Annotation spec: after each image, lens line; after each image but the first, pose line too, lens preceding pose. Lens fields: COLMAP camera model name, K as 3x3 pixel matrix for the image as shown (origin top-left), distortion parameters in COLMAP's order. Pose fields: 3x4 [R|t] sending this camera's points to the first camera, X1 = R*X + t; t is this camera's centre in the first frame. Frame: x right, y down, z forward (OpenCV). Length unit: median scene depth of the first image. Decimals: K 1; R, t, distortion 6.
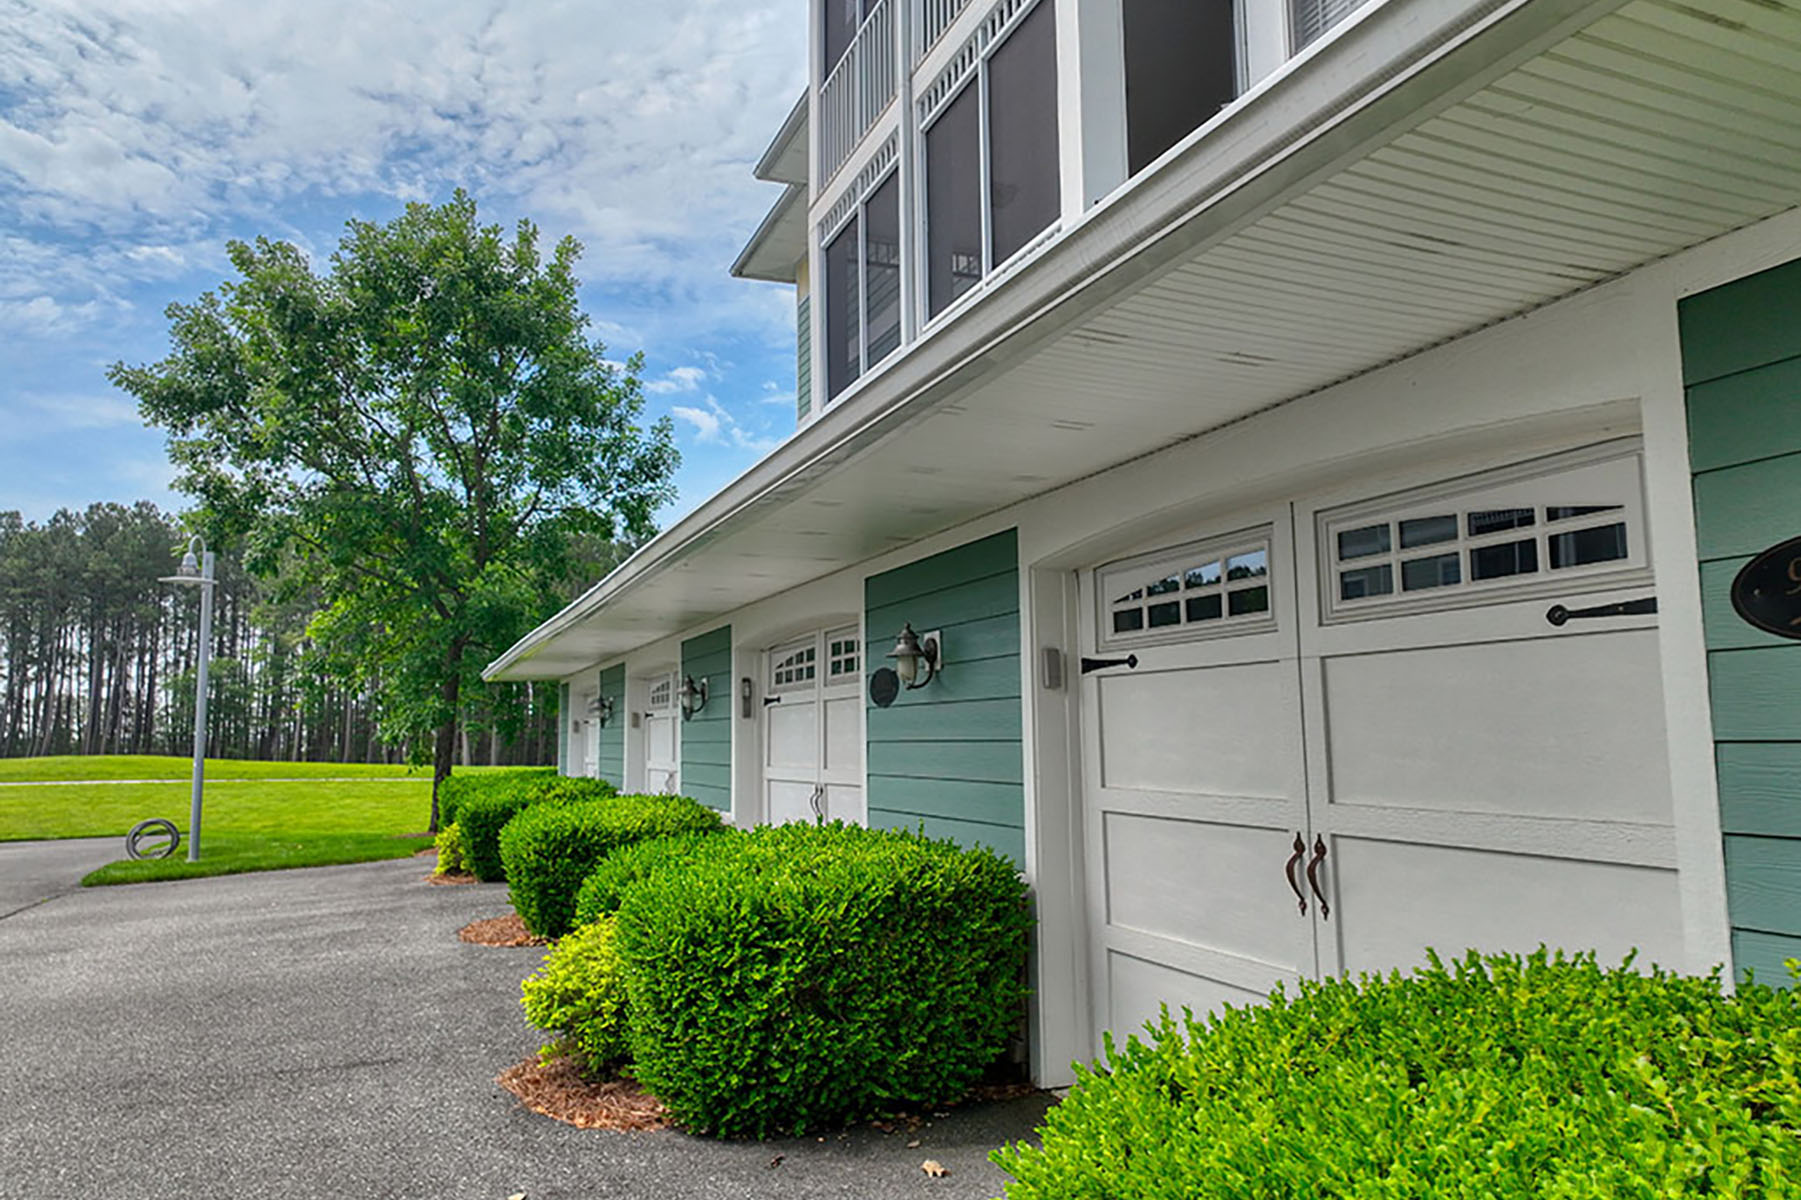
lens RADIAL K [[1252.9, 0, 901.2], [0, 1252.9, 576.5], [0, 0, 1]] dist [-0.010903, 0.039174]
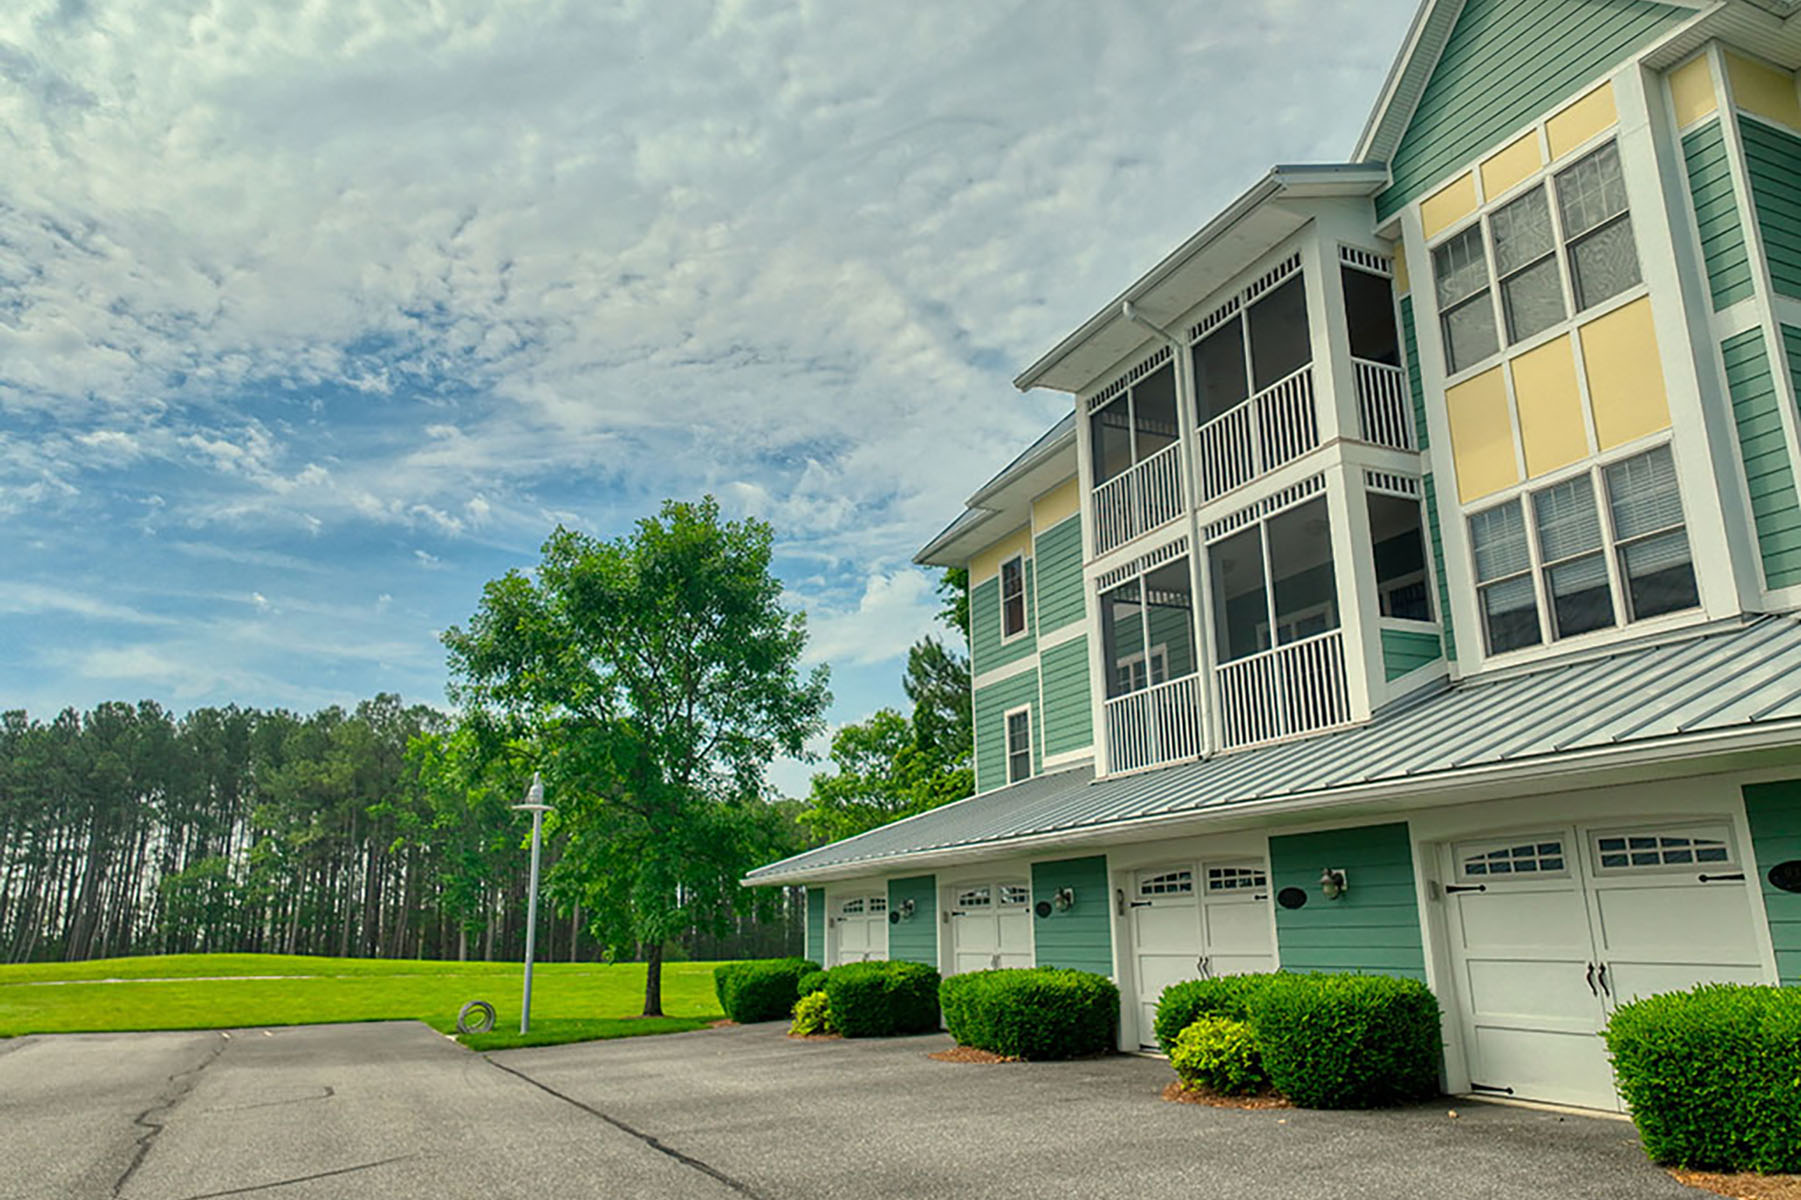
lens RADIAL K [[1275.3, 0, 905.5], [0, 1275.3, 600.4], [0, 0, 1]] dist [0.007344, 0.002477]
pose [[0.998216, 0.010542, 0.058774, -0.226533], [-0.002869, 0.991623, -0.129135, -0.033133], [-0.059643, 0.128736, 0.989884, -0.287899]]
